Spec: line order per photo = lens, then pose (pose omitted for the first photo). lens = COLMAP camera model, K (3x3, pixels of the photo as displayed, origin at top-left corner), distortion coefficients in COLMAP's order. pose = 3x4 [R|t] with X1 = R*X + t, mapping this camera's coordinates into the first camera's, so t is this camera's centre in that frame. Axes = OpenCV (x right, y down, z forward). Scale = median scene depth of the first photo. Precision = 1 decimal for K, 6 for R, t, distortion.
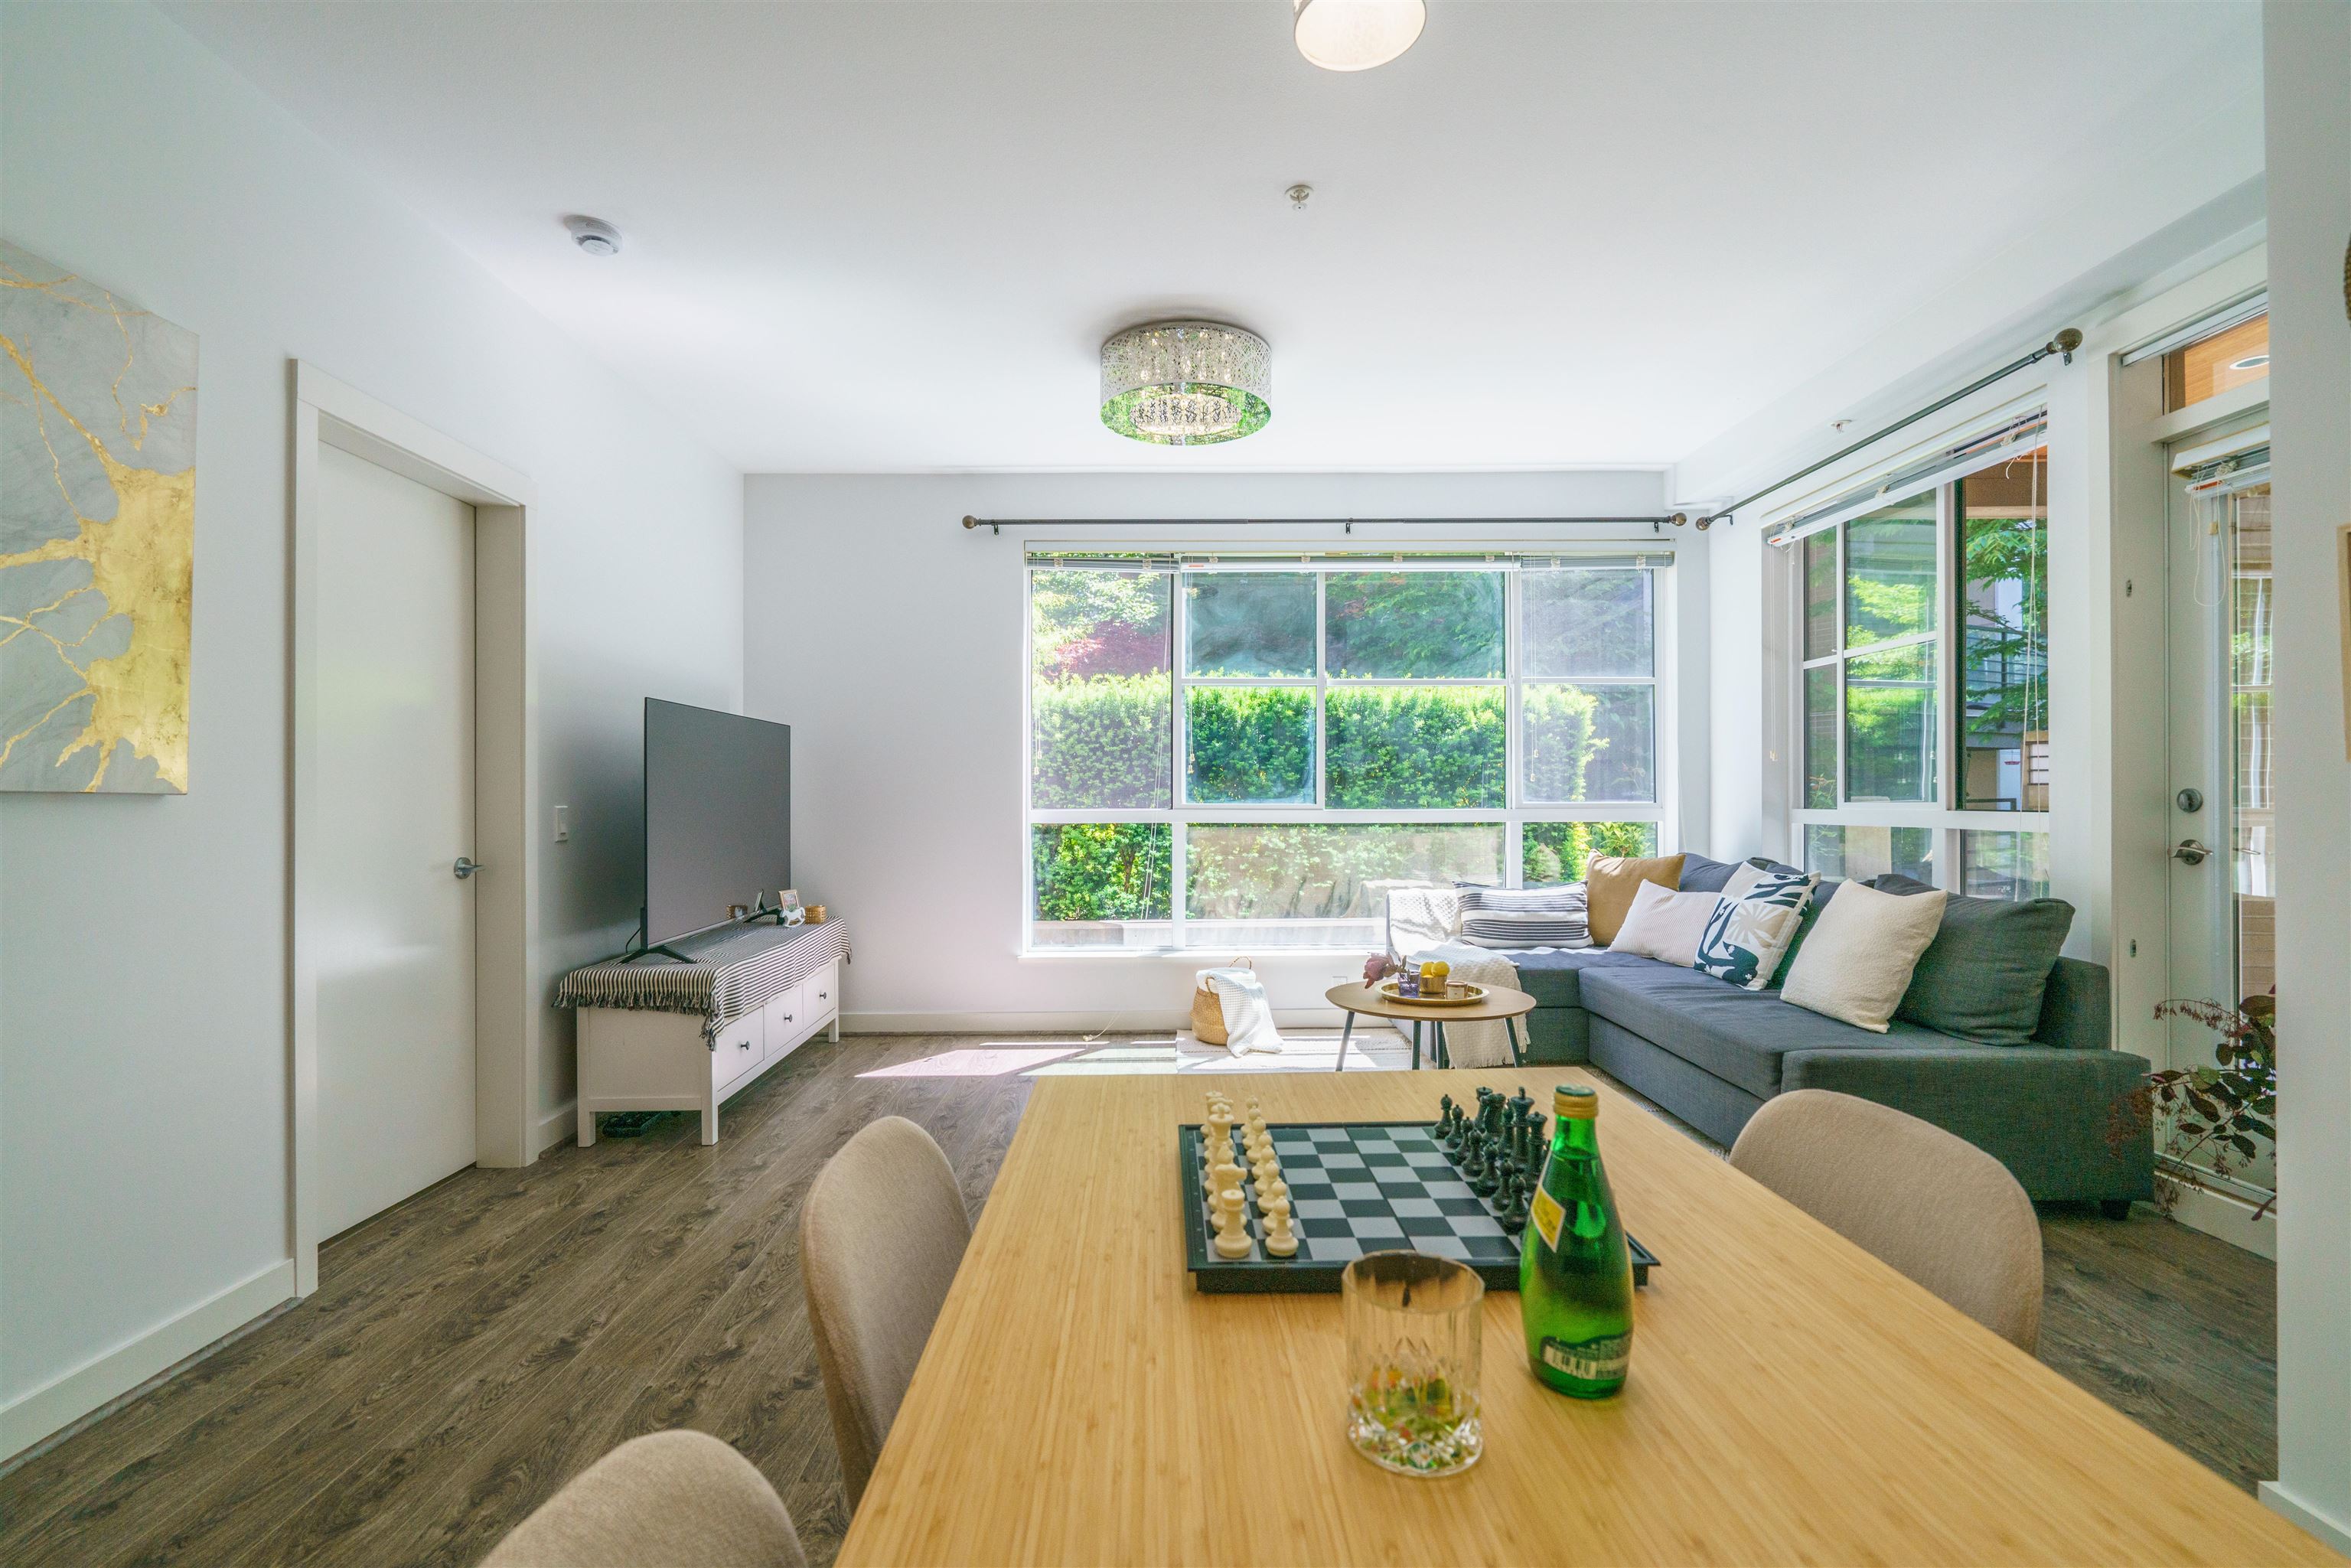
lens RADIAL K [[1056.6, 0, 1164.4], [0, 1056.6, 793.5], [0, 0, 1]] dist [-0.003577, 0.001981]
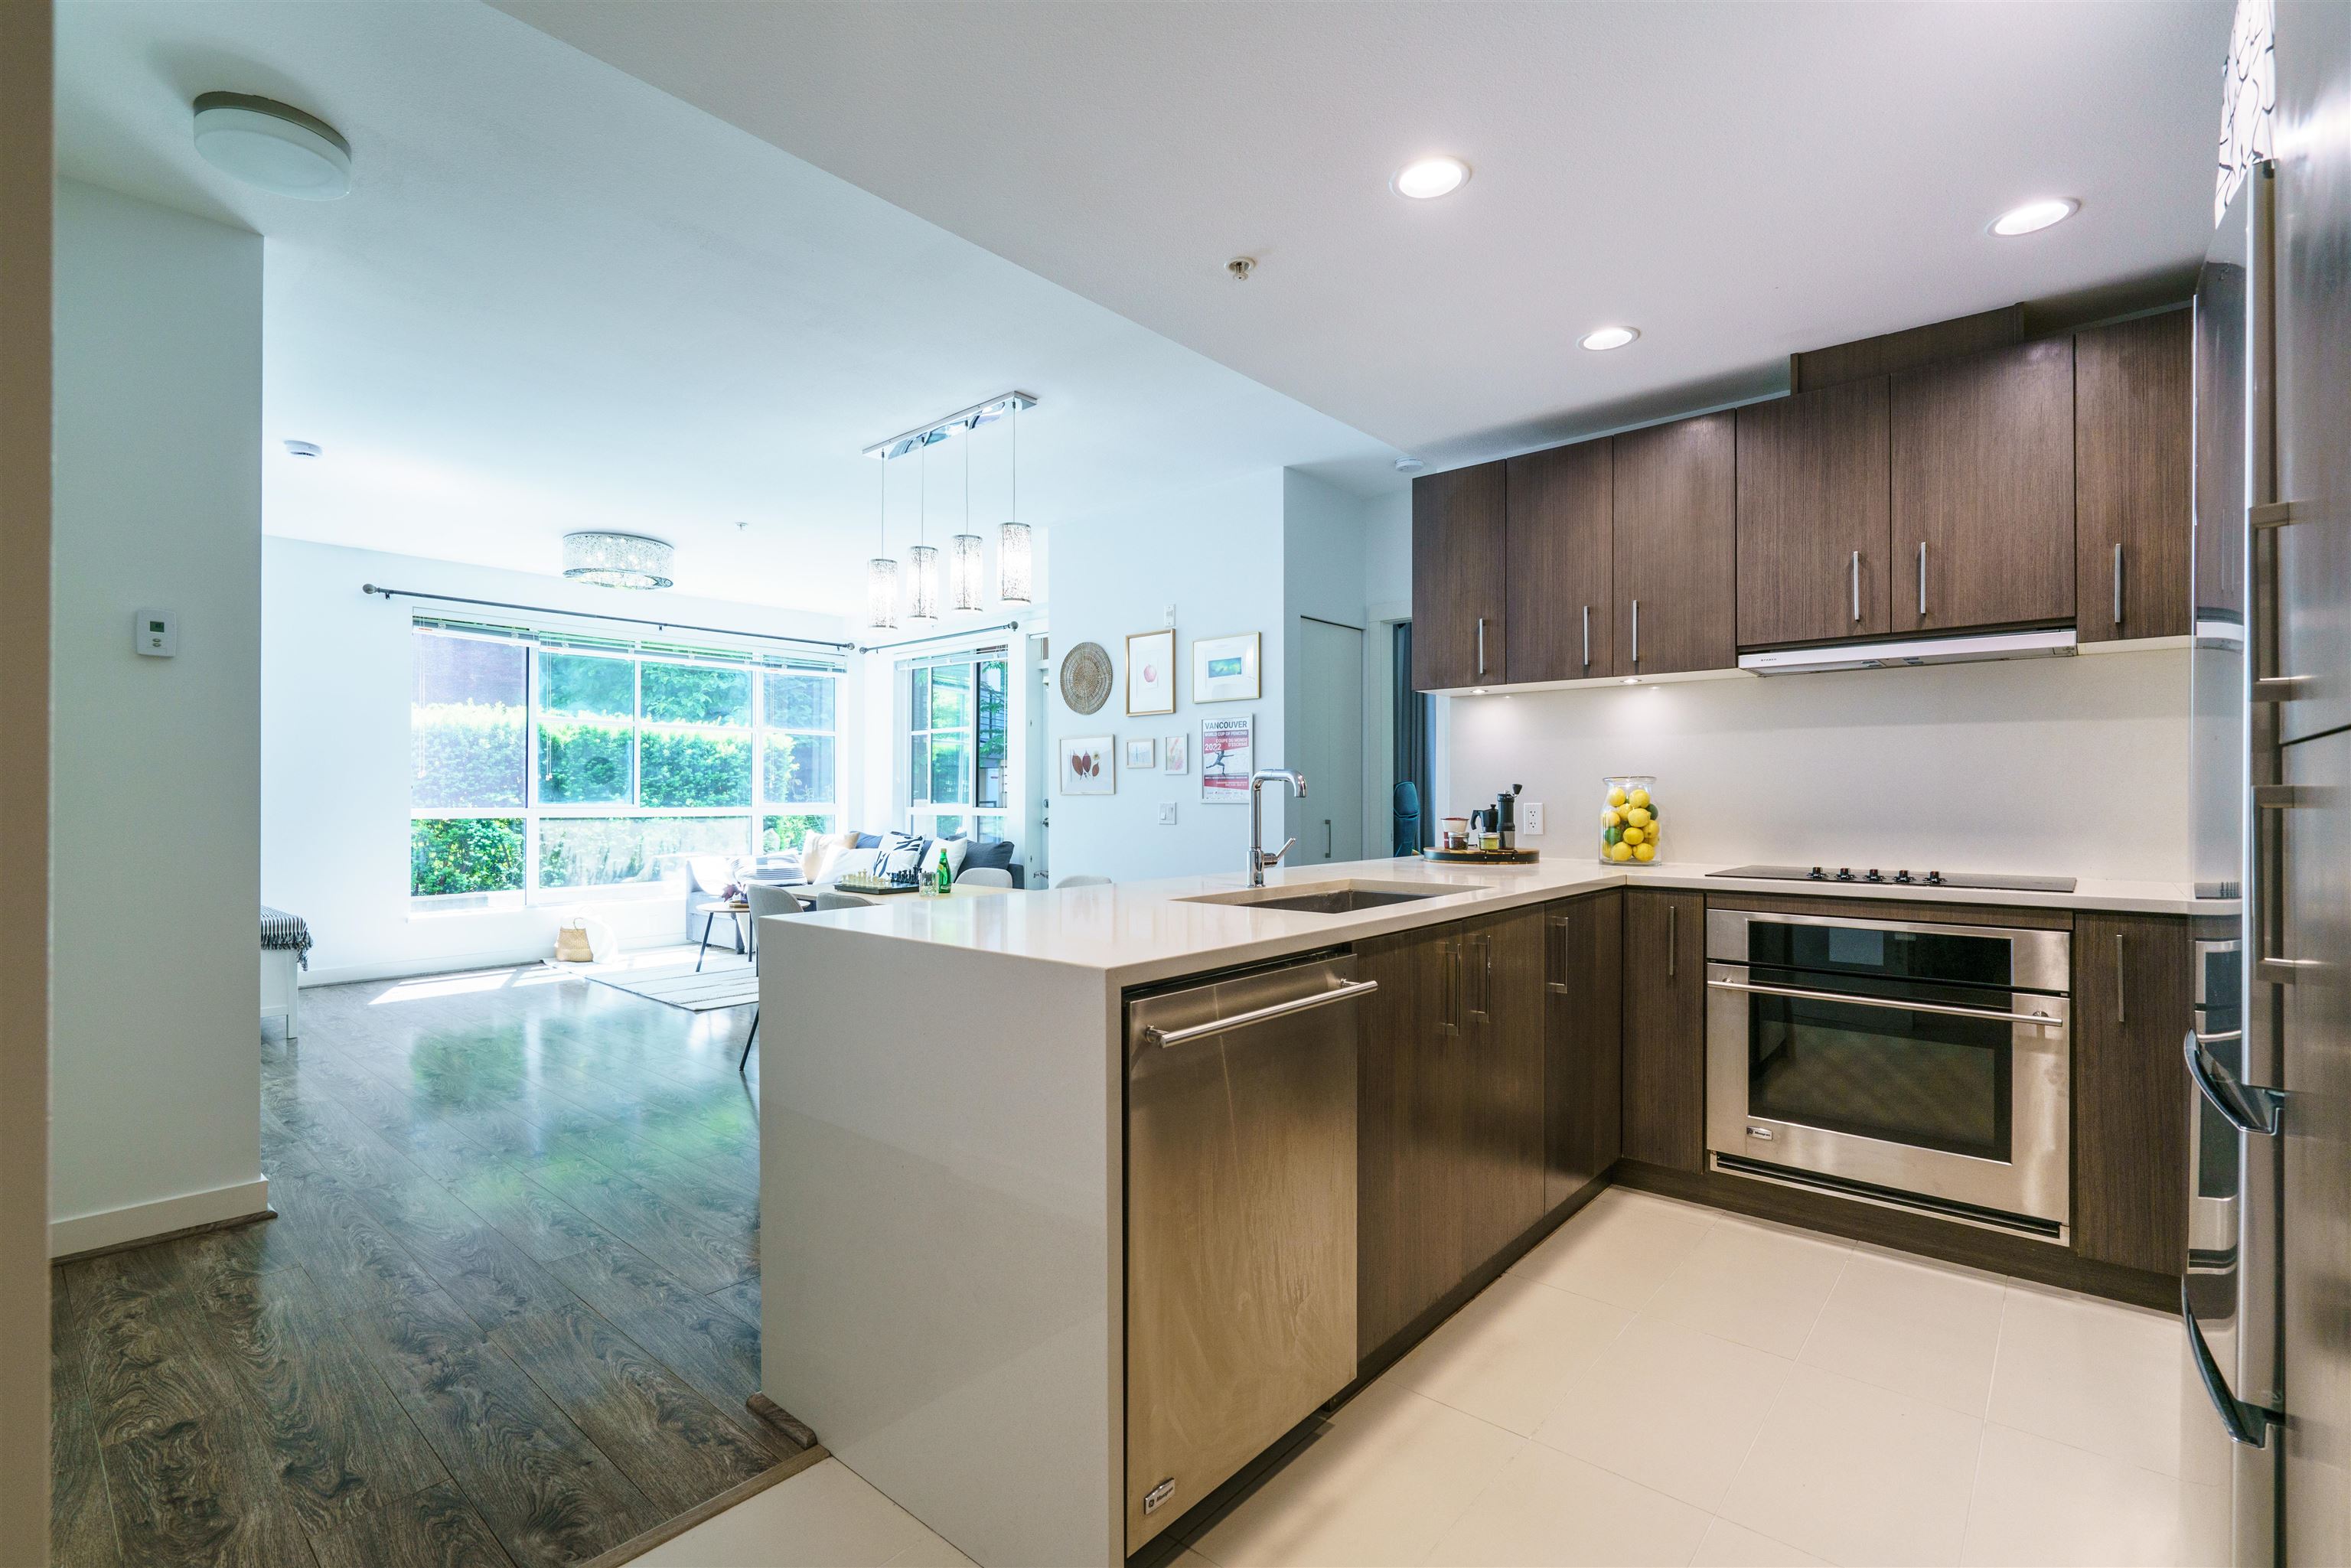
lens RADIAL K [[1056.6, 0, 1160.9], [0, 1056.6, 792.2], [0, 0, 1]] dist [-0.003577, 0.001981]
pose [[0.669441, 0.007557, 0.742827, -0.499064], [-0.007220, 0.999967, -0.003666, -0.007686], [-0.742830, -0.002909, 0.669473, -0.607186]]
